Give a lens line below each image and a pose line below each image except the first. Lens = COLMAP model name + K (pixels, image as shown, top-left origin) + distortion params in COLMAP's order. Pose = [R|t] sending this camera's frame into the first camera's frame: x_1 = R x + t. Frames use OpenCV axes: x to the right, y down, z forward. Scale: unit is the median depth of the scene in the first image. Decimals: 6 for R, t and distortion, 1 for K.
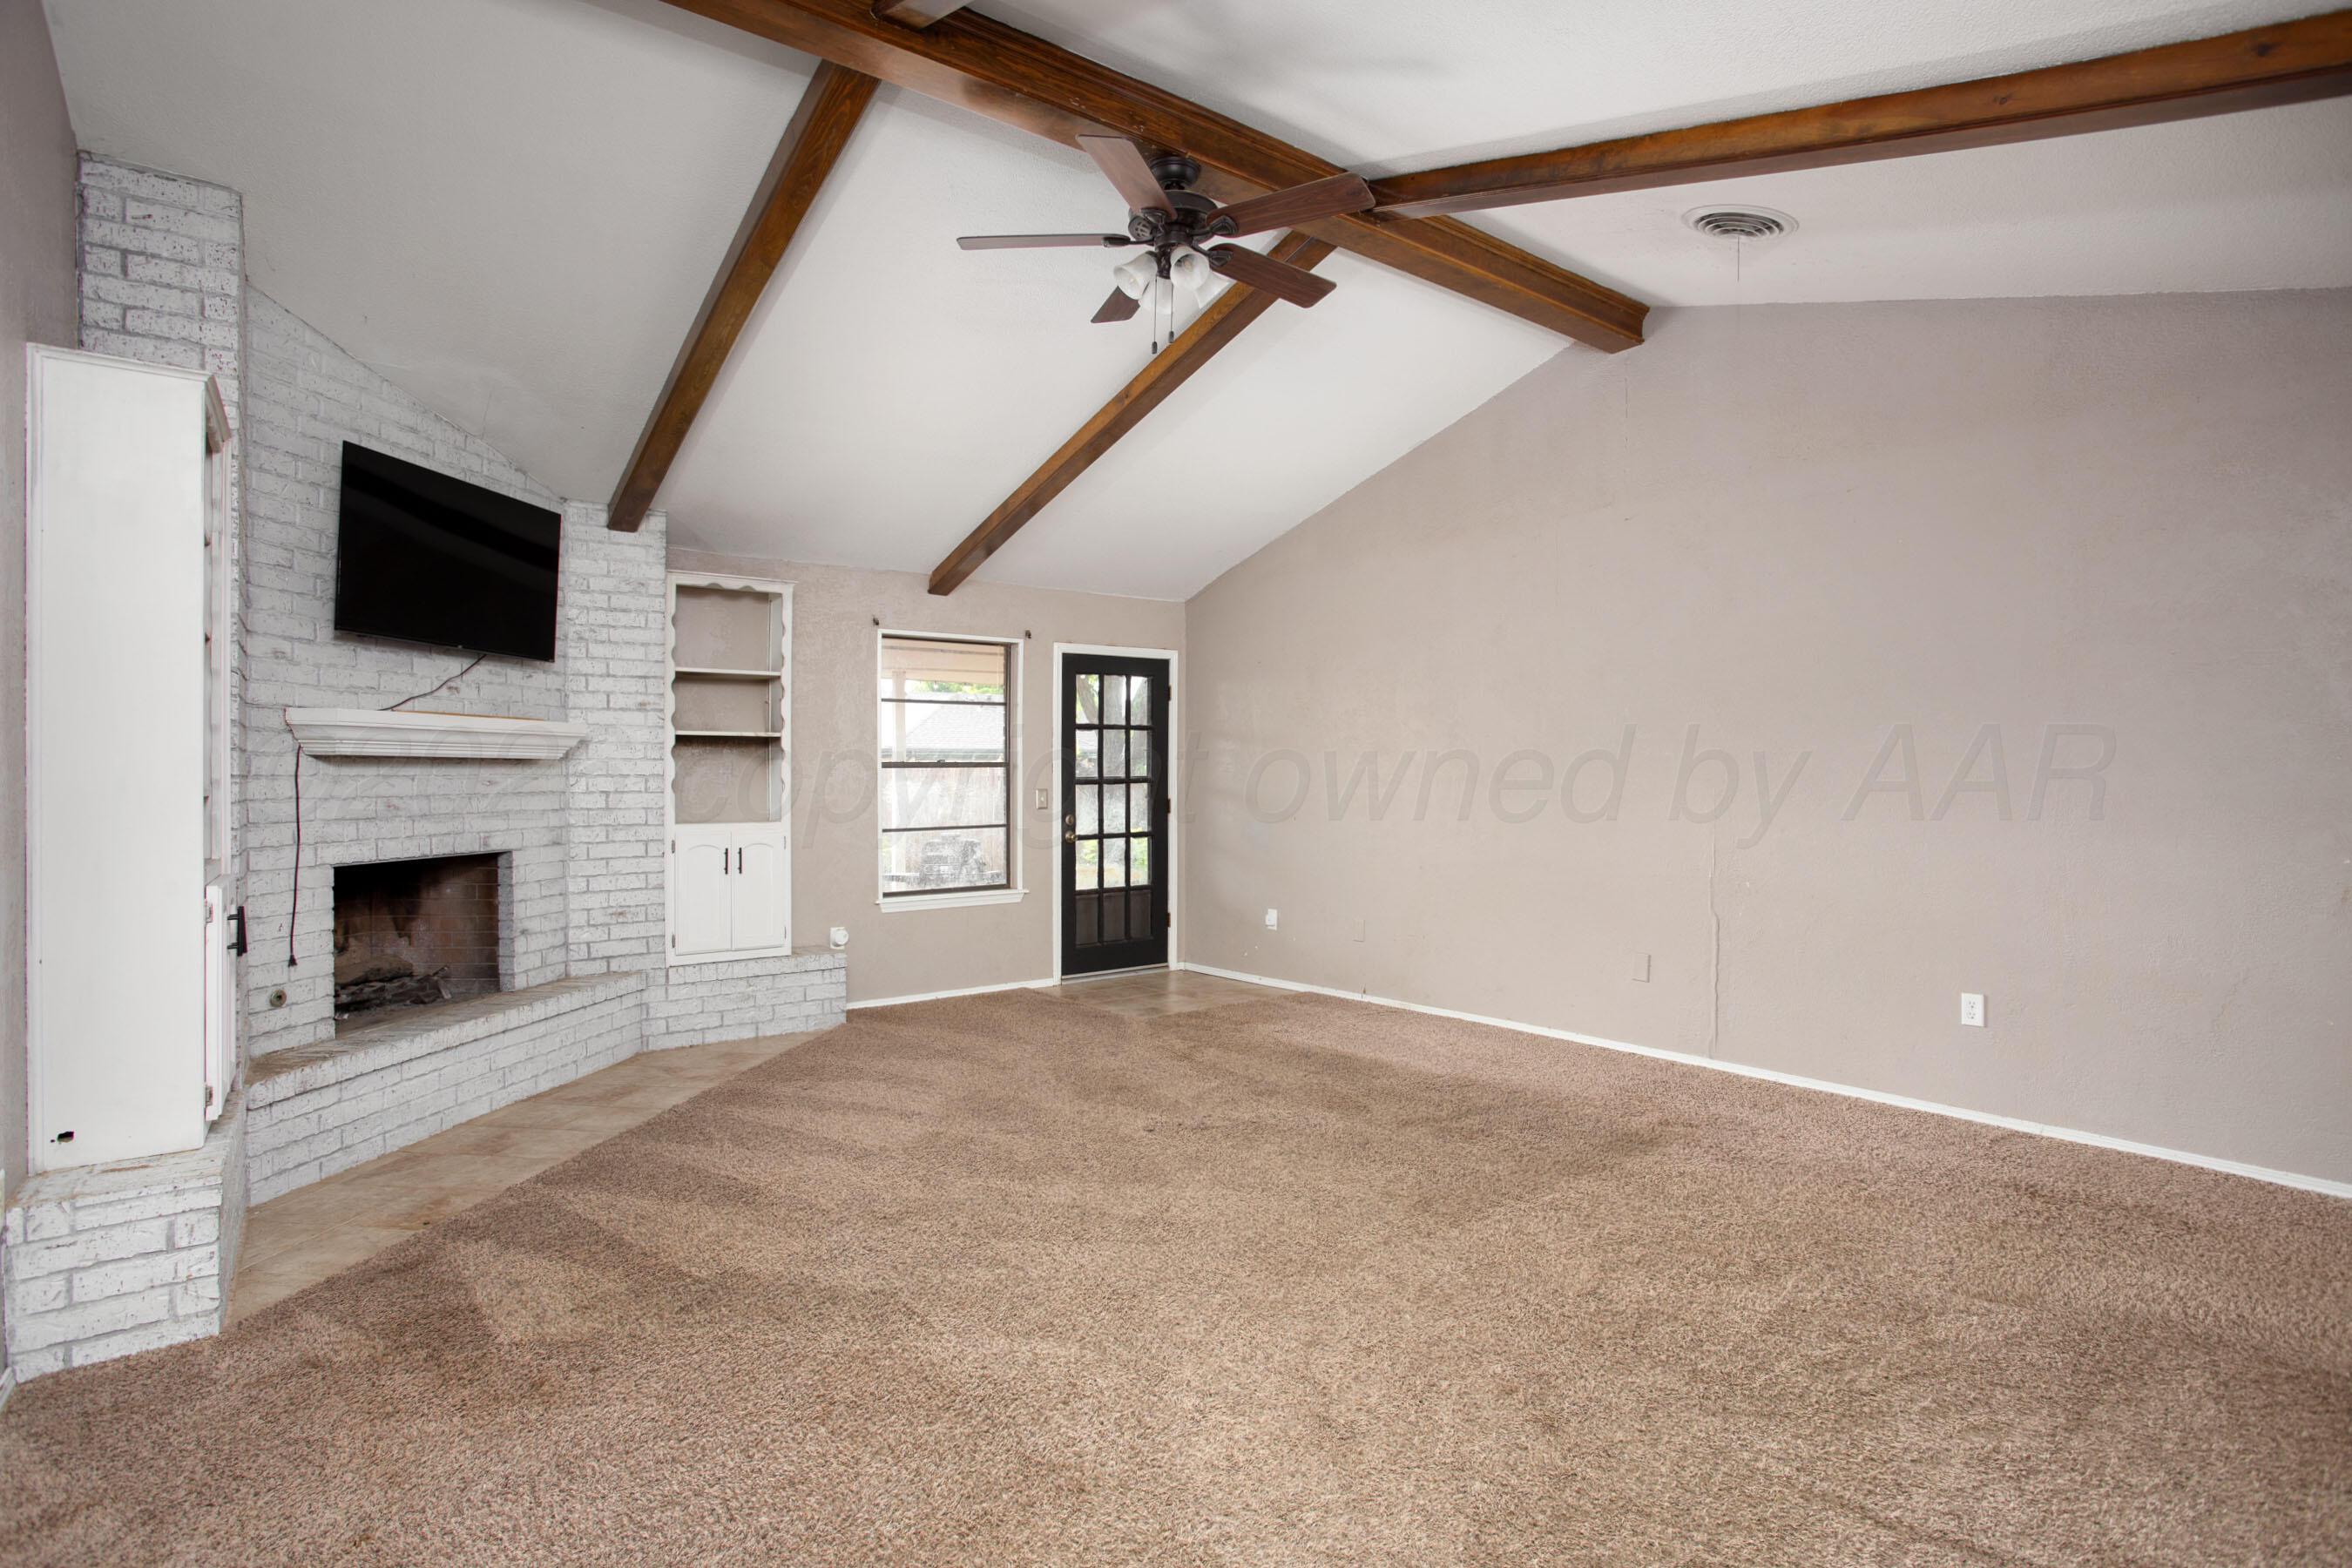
lens RADIAL K [[1147.8, 0, 1185.2], [0, 1147.8, 785.9], [0, 0, 1]] dist [-0.070172, 0.034317]
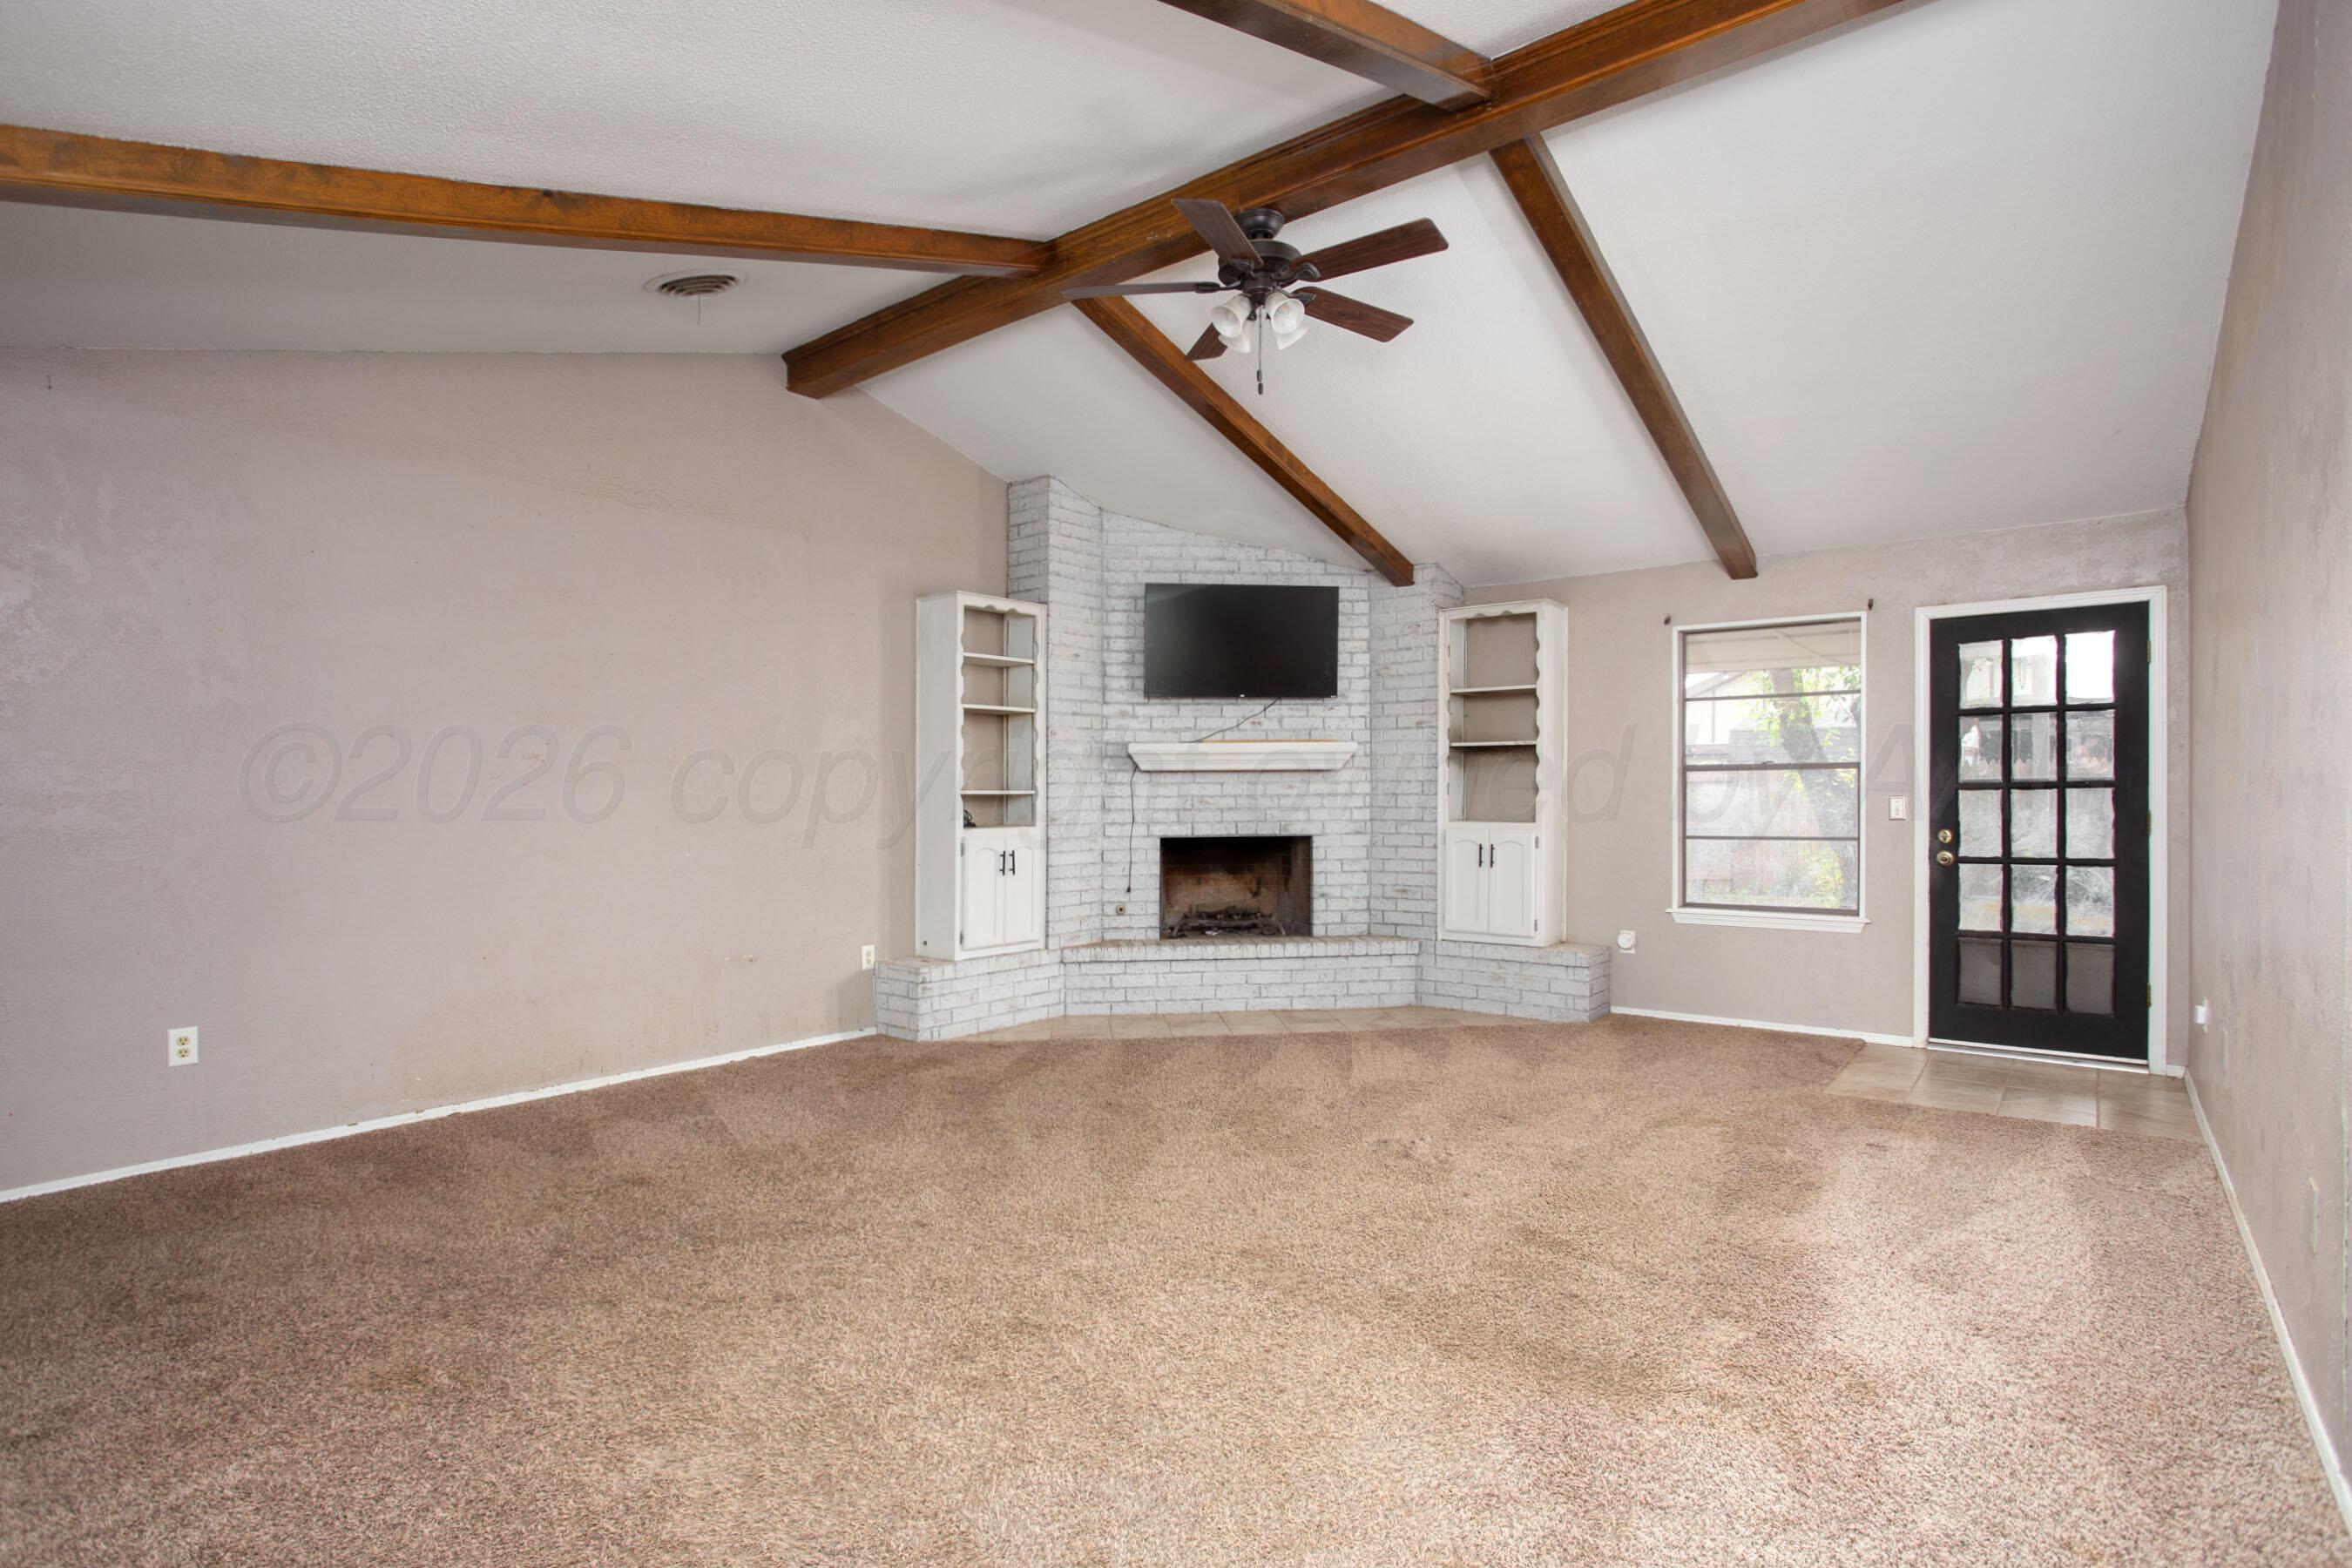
lens RADIAL K [[1147.8, 0, 1185.2], [0, 1147.8, 785.9], [0, 0, 1]] dist [-0.070172, 0.034317]
pose [[0.261057, 0.003284, -0.965318, 0.628839], [-0.001571, 0.999994, 0.002977, -0.006756], [0.965322, 0.000739, 0.261061, 0.409516]]
